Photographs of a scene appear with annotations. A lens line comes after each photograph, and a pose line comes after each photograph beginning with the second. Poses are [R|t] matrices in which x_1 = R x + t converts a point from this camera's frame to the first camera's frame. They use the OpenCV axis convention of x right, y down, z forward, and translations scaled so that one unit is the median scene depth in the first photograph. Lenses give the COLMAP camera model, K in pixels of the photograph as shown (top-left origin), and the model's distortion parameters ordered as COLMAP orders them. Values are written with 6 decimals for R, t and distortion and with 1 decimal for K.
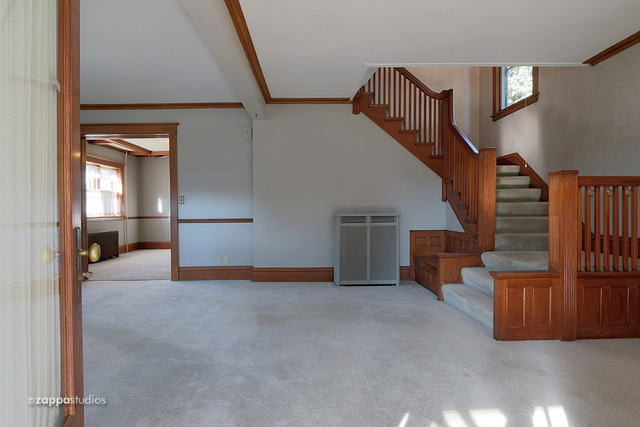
lens RADIAL K [[329.5, 0, 320.0], [0, 329.5, 213.5], [0, 0, 1]] dist [-0.000740, -0.000267]
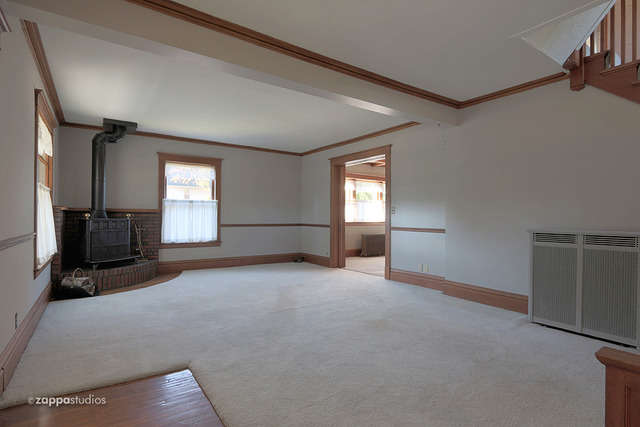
lens RADIAL K [[329.5, 0, 320.0], [0, 329.5, 213.5], [0, 0, 1]] dist [-0.000740, -0.000267]
pose [[0.557502, 0.009882, -0.830117, 0.400465], [-0.017261, 0.999851, 0.000310, -0.026046], [0.829996, 0.014156, 0.557590, 0.146121]]
